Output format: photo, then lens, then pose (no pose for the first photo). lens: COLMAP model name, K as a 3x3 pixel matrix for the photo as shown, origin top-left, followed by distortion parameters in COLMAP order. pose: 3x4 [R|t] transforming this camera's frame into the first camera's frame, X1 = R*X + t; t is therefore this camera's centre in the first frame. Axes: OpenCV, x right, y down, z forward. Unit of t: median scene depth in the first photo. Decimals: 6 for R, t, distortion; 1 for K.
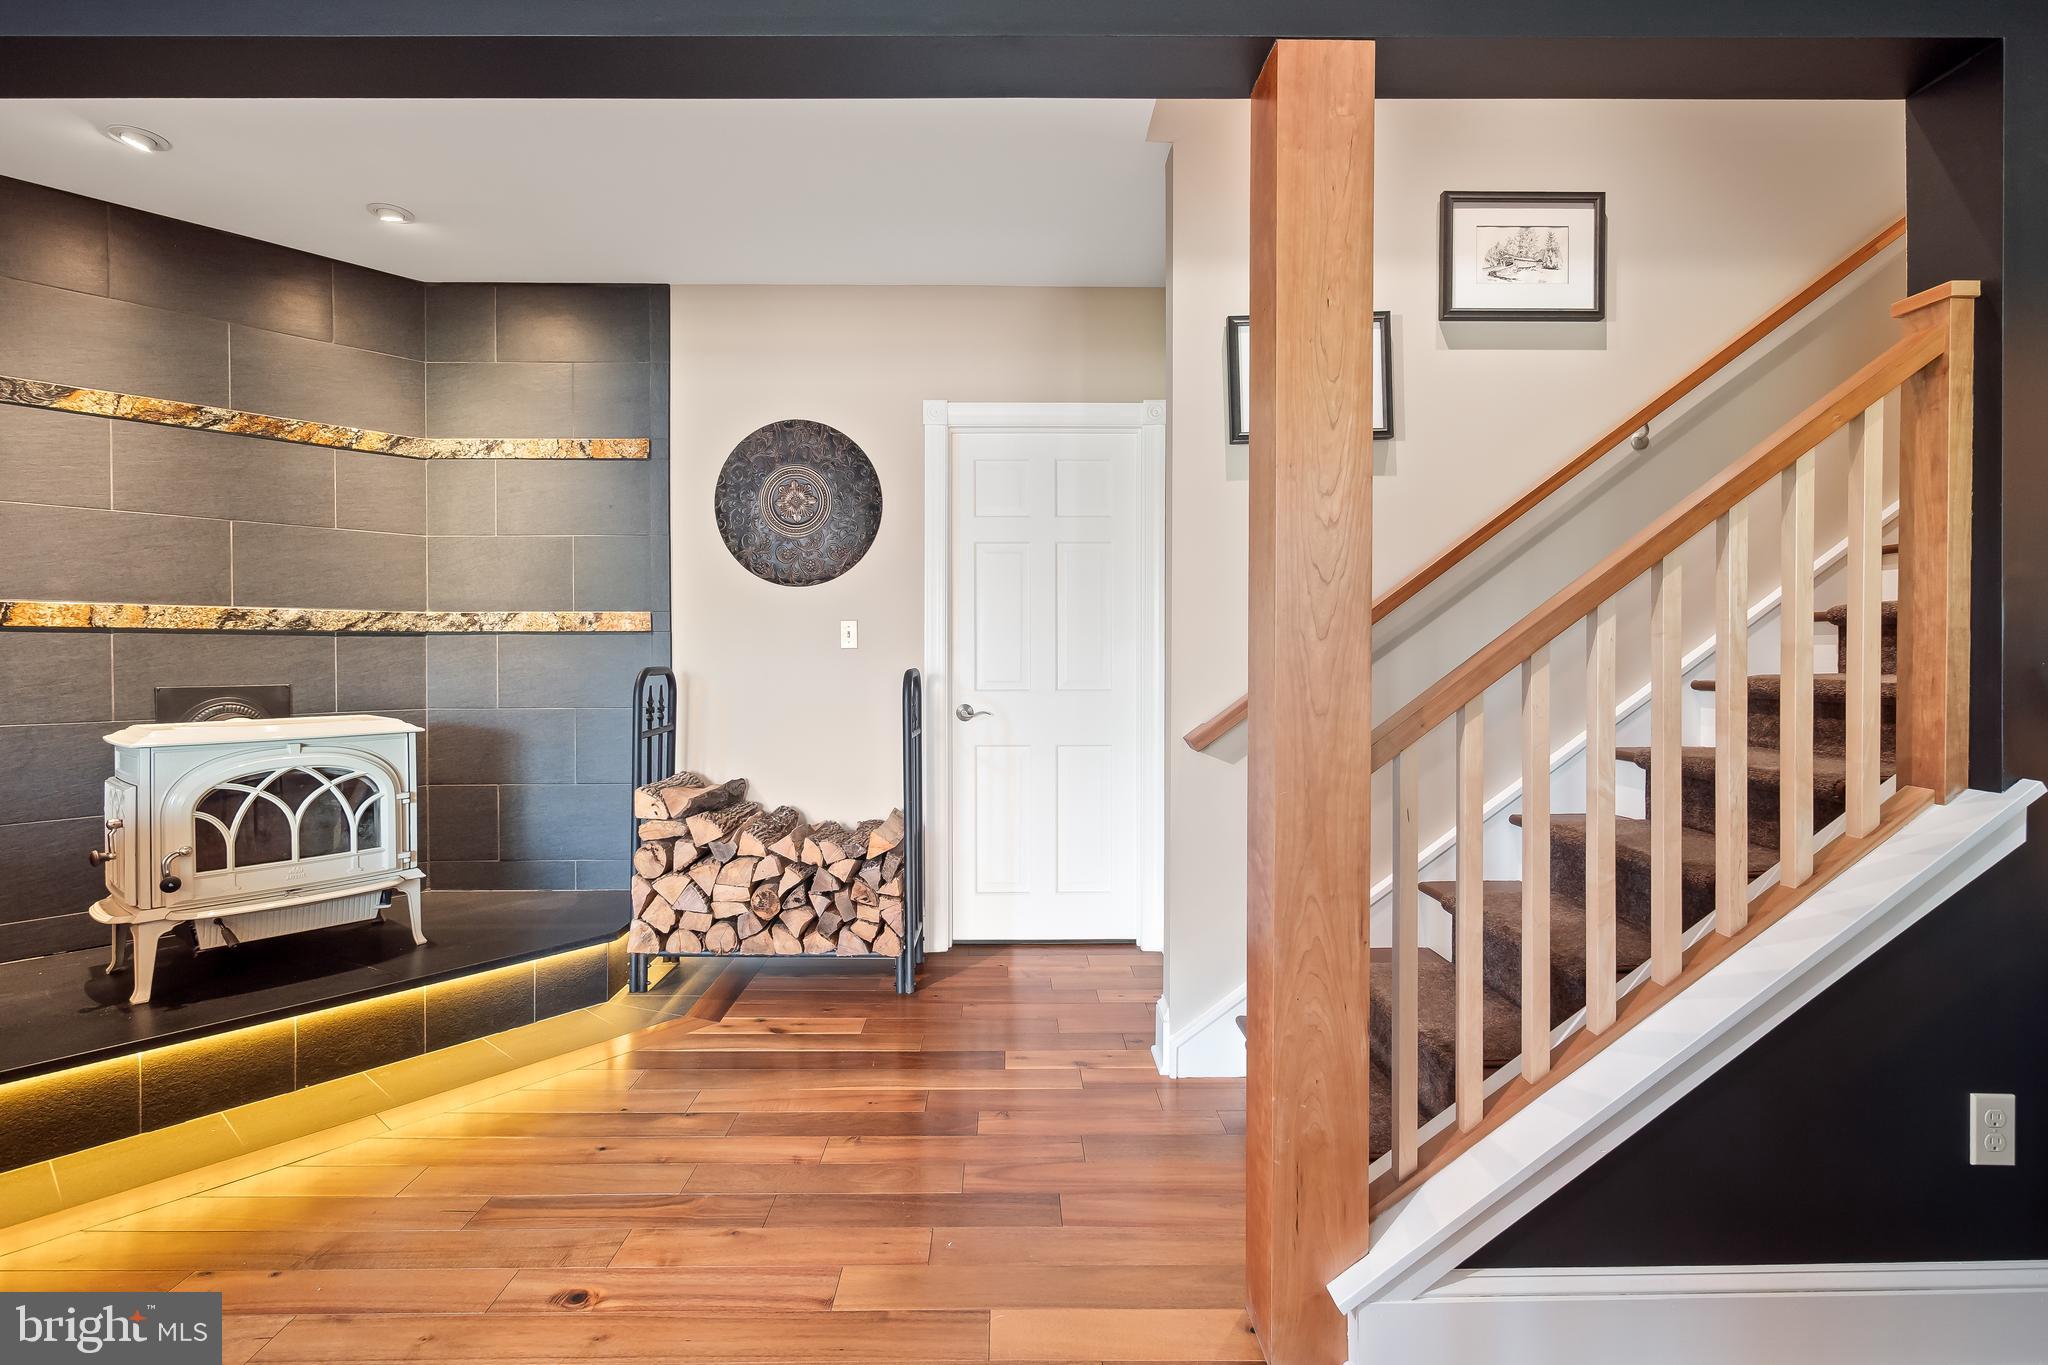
lens RADIAL K [[975.7, 0, 1024.5], [0, 975.7, 668.1], [0, 0, 1]] dist [-0.000039, 0.000531]
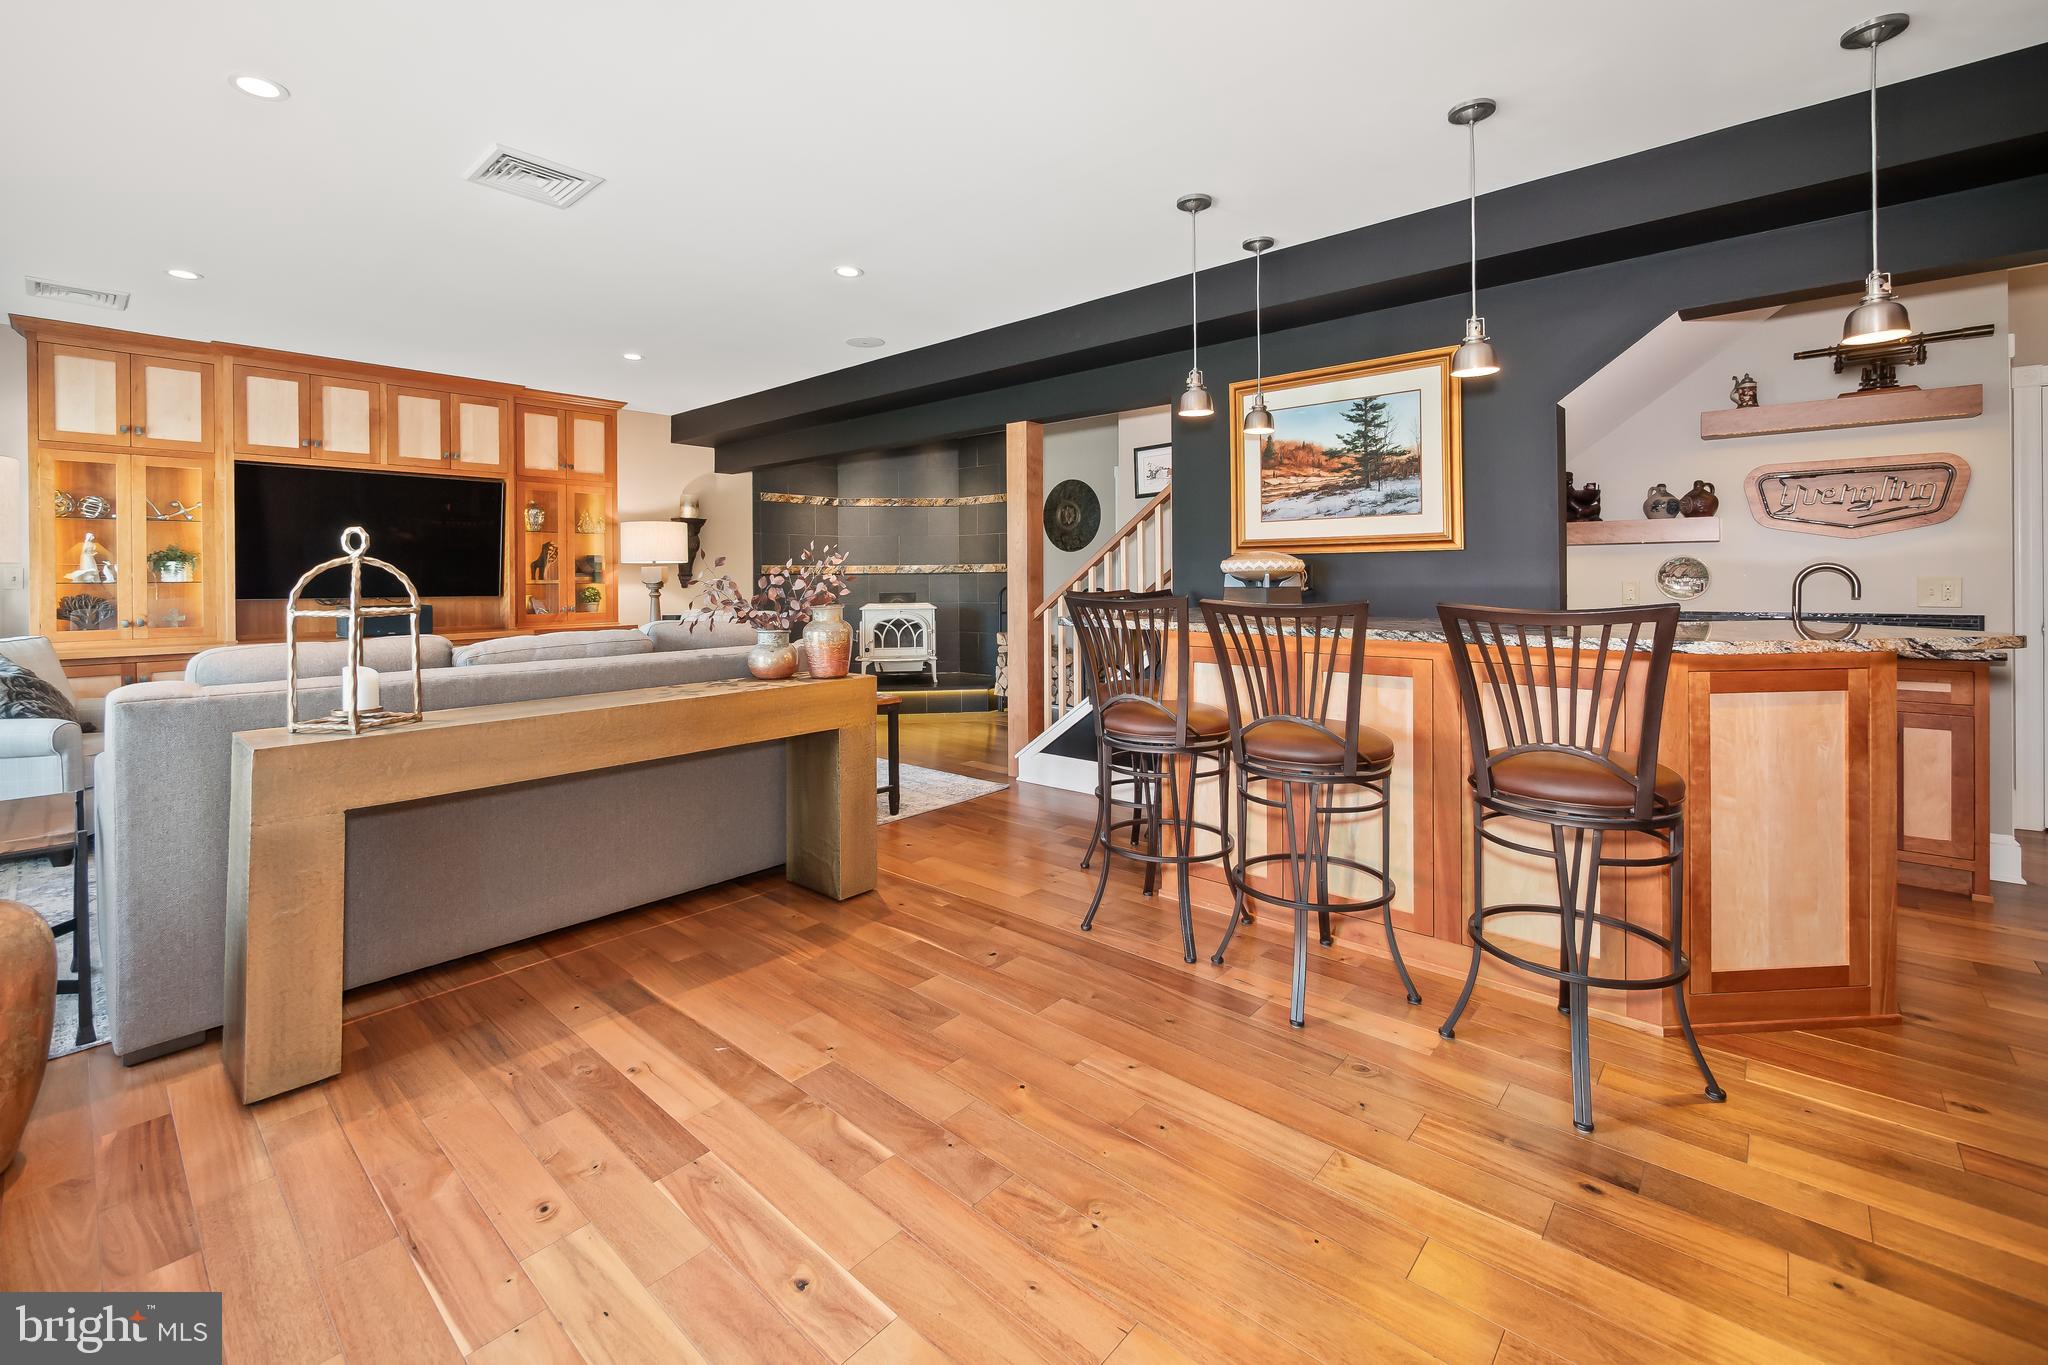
lens RADIAL K [[879.9, 0, 996.4], [0, 879.9, 577.2], [0, 0, 1]] dist [-0.001427, -0.001087]
pose [[0.721253, -0.003751, -0.692662, 1.268649], [-0.000672, 0.999981, -0.006116, -0.012036], [0.692672, 0.004877, 0.721237, -0.730003]]
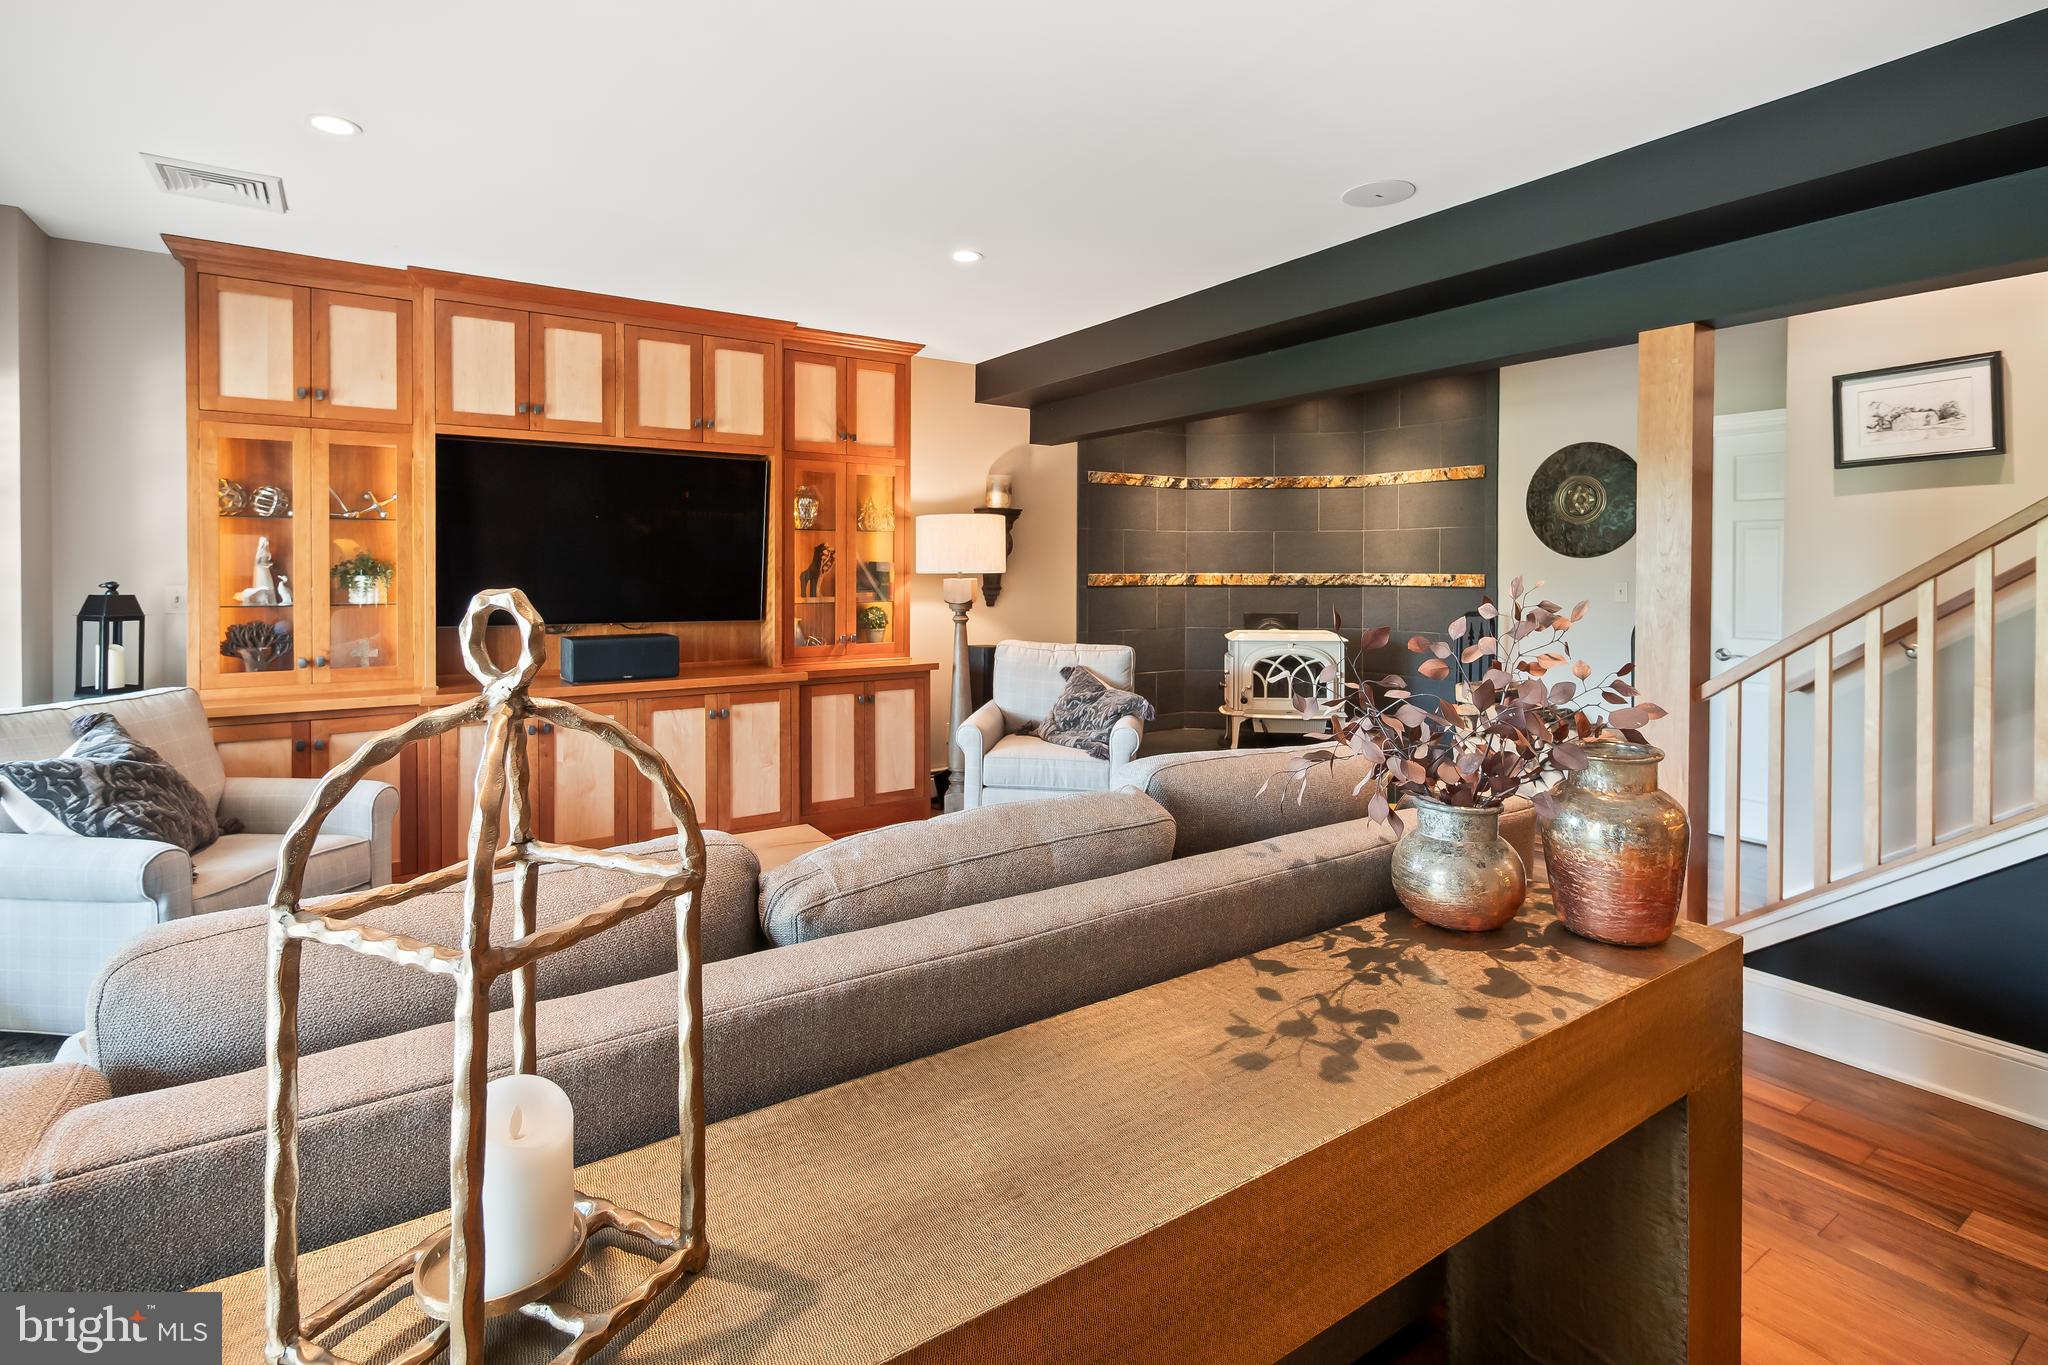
lens RADIAL K [[975.7, 0, 988.3], [0, 975.7, 566.2], [0, 0, 1]] dist [-0.000039, 0.000531]
pose [[0.526204, 0.002023, -0.850356, 0.621473], [-0.011362, 0.999925, -0.004652, -0.064090], [0.850283, 0.012110, 0.526187, -0.593533]]
